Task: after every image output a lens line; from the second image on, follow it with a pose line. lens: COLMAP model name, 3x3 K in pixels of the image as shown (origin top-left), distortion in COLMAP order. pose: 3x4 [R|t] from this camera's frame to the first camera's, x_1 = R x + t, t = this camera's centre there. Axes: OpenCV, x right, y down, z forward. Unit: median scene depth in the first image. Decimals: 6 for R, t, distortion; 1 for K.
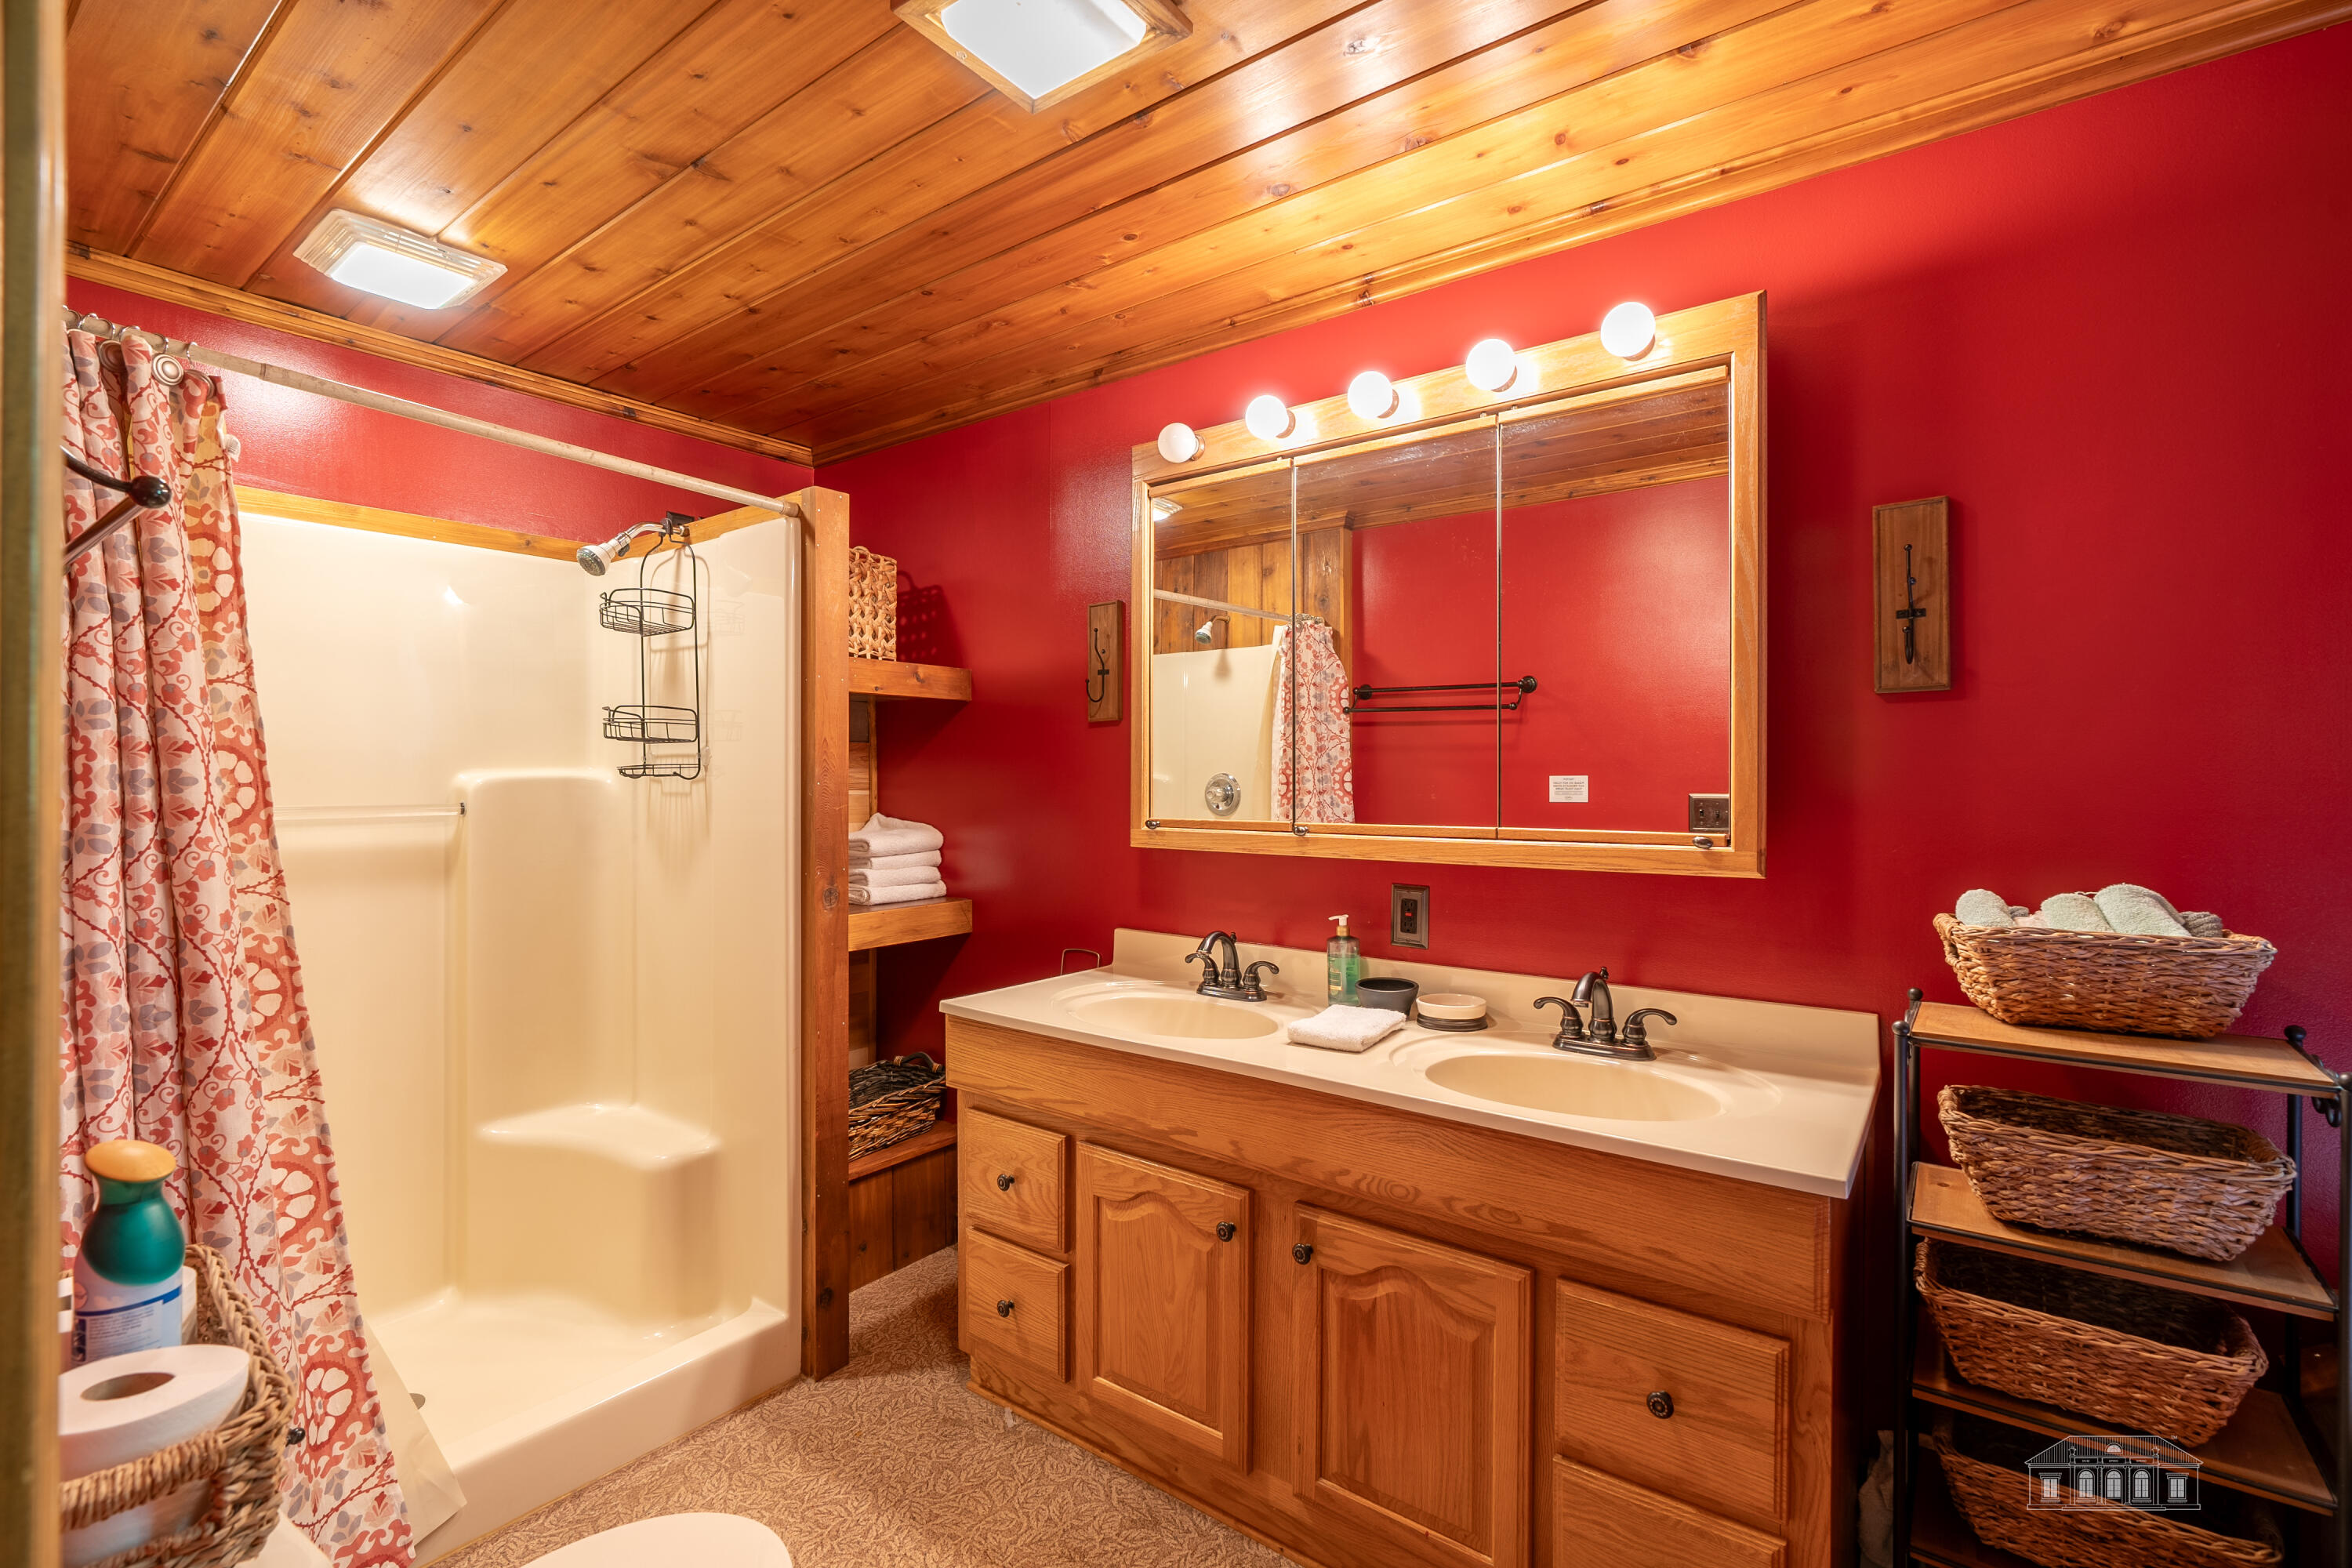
lens RADIAL K [[1070.1, 0, 1176.0], [0, 1070.1, 784.0], [0, 0, 1]] dist [-0.005137, -0.000117]
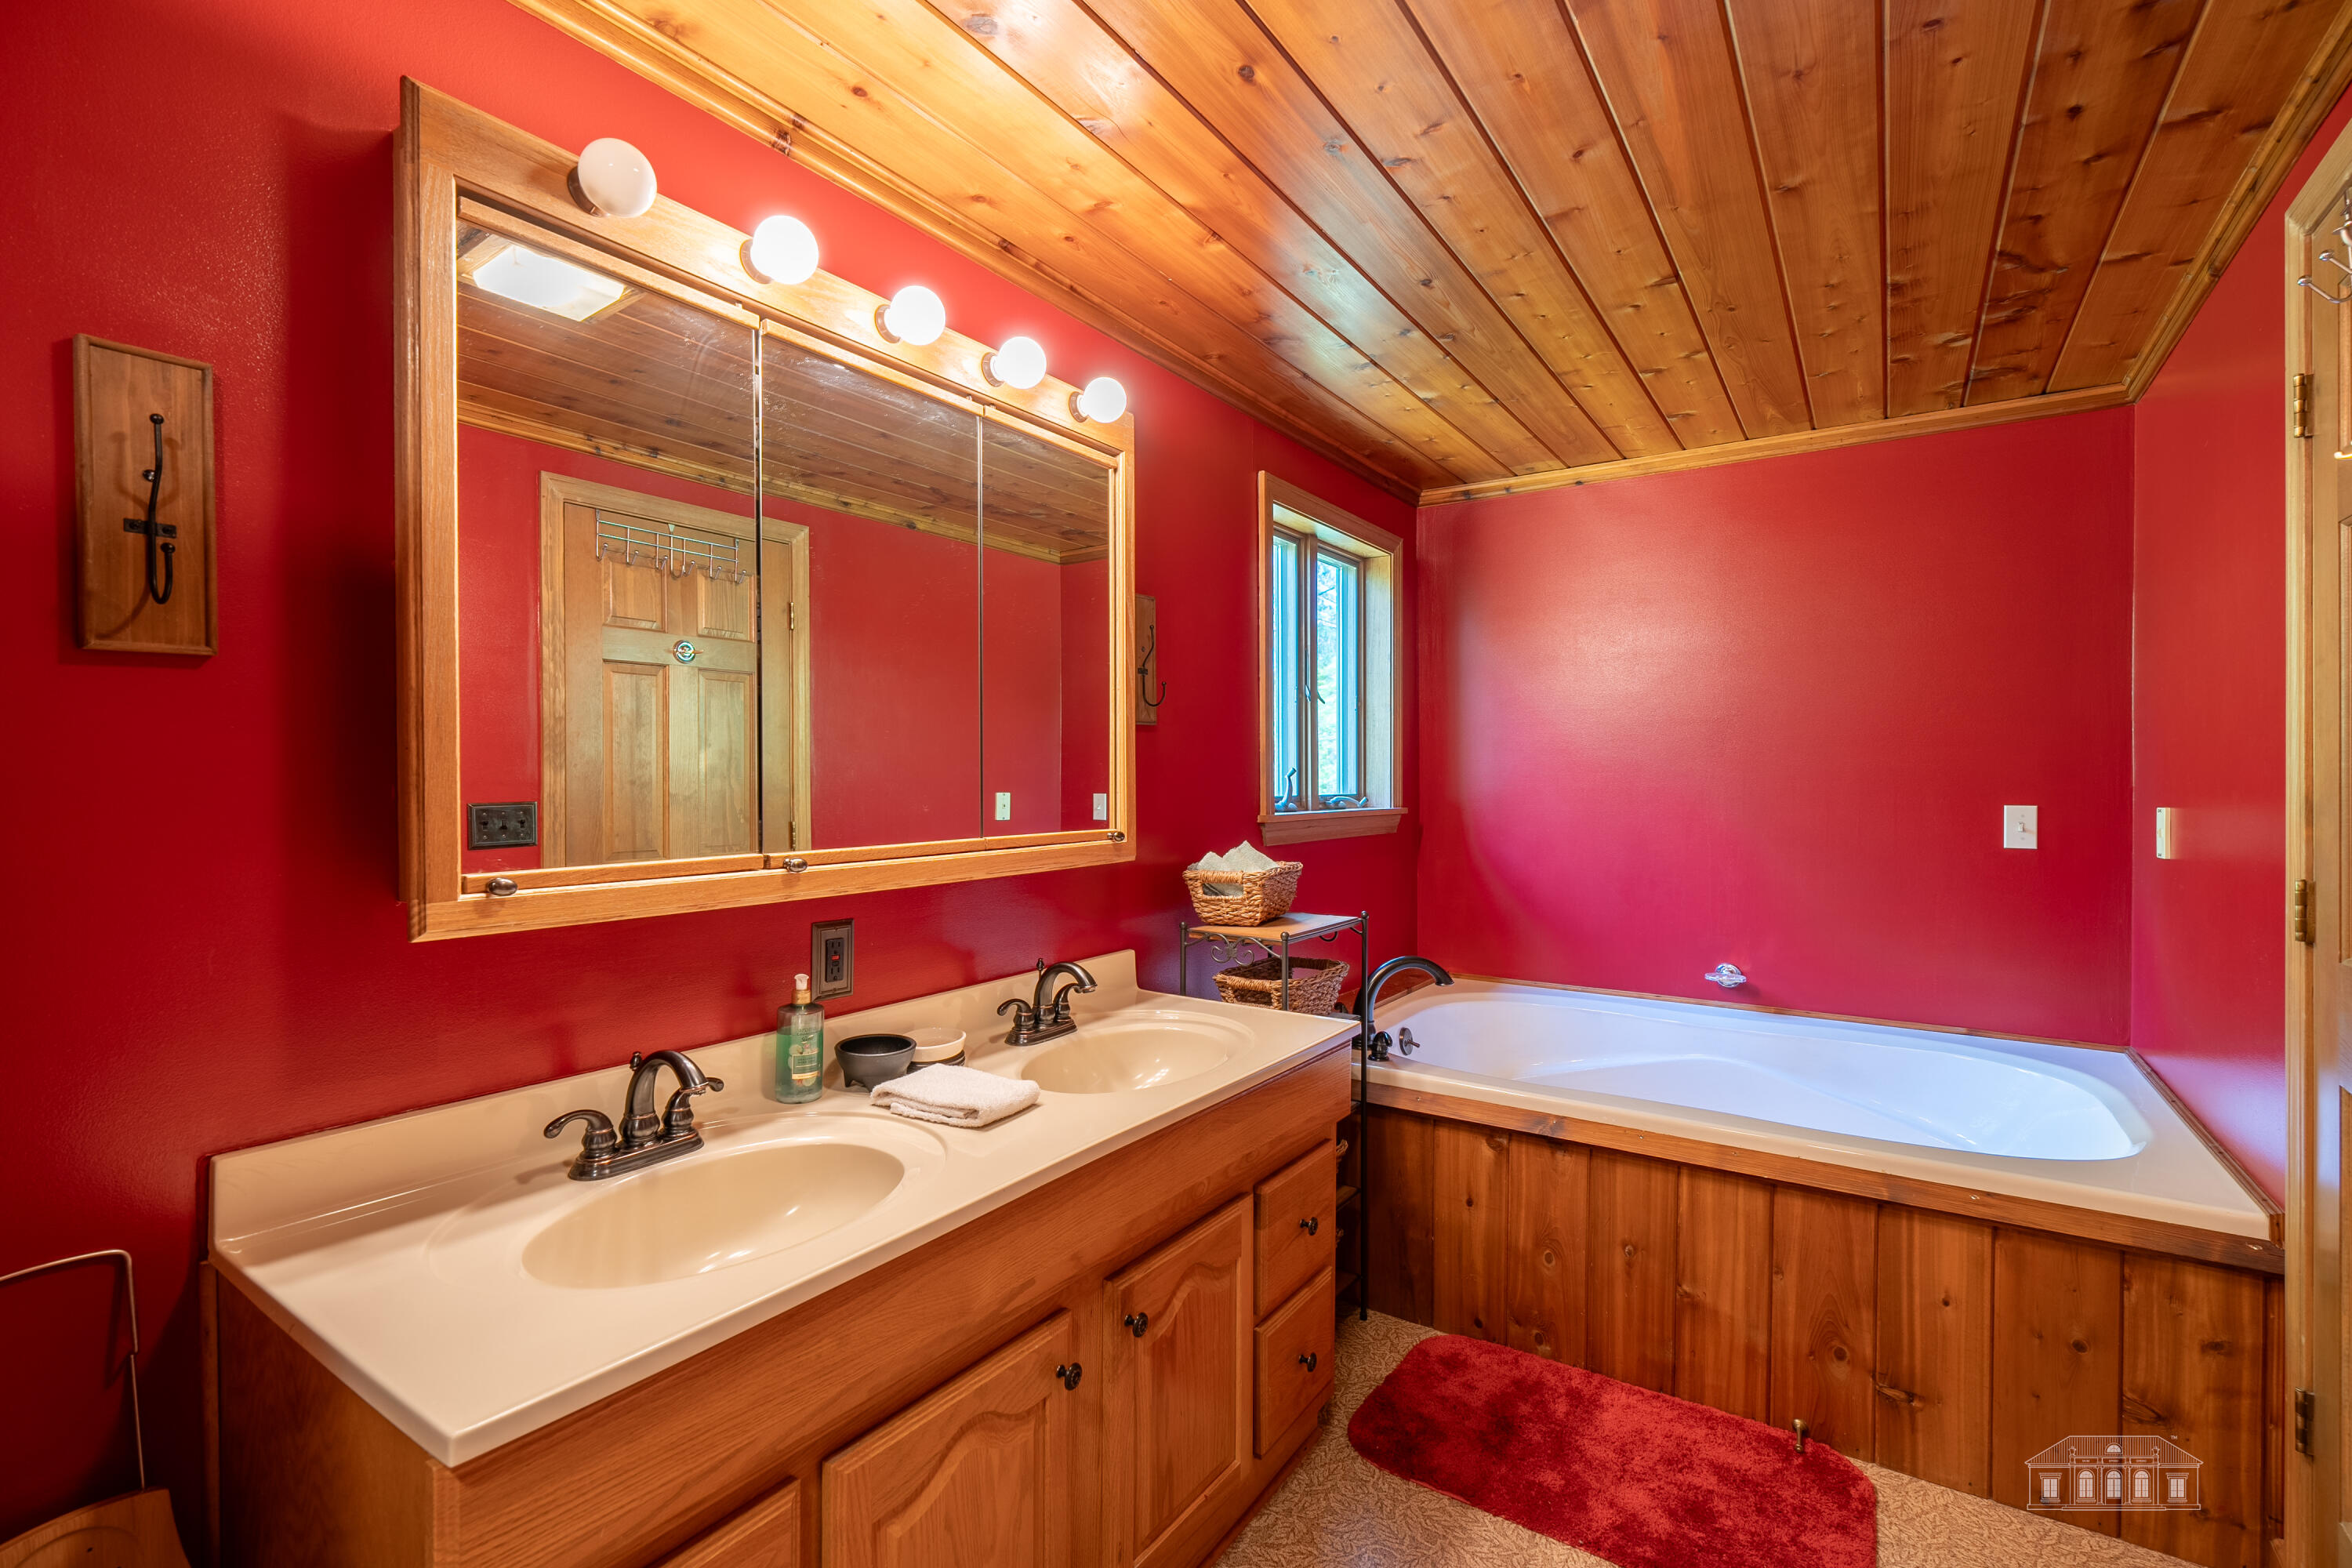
lens RADIAL K [[1070.1, 0, 1176.0], [0, 1070.1, 784.0], [0, 0, 1]] dist [-0.005137, -0.000117]
pose [[-0.058844, -0.010471, 0.998212, -0.662127], [0.001215, 0.999943, 0.010561, -0.018009], [-0.998266, 0.001834, -0.058828, 0.880029]]
